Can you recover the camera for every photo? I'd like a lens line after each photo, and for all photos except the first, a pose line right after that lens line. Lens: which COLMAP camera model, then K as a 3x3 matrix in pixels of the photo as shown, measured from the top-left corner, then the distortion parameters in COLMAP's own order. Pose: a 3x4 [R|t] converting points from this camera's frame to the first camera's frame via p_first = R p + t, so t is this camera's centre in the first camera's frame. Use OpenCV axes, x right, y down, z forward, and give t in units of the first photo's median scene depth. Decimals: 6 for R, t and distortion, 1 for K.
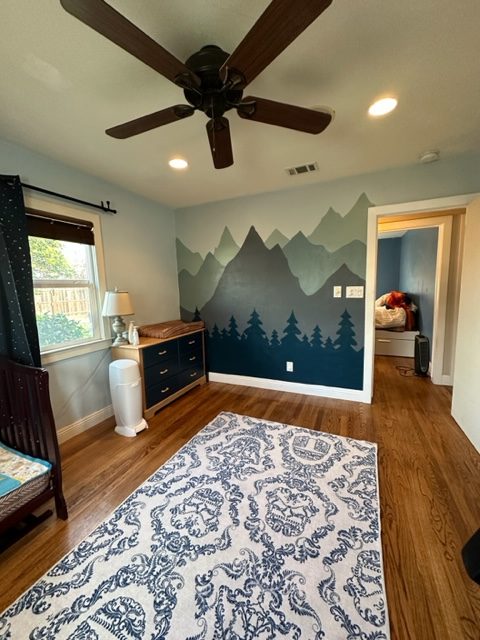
lens RADIAL K [[255.9, 0, 240.7], [0, 255.9, 320.8], [0, 0, 1]] dist [-0.001598, 0.000403]
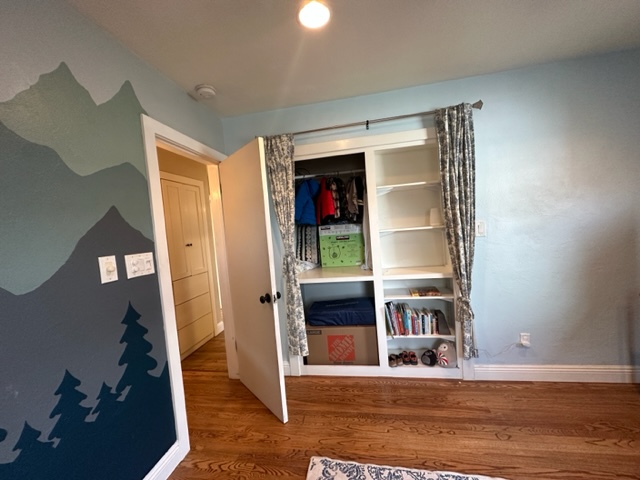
lens RADIAL K [[255.9, 0, 319.8], [0, 255.9, 240.4], [0, 0, 1]] dist [-0.001598, 0.000403]
pose [[-0.242308, -0.000254, 0.970199, -0.127253], [0.214605, 0.975215, 0.053853, -0.108707], [-0.946167, 0.221259, -0.236248, 0.764564]]
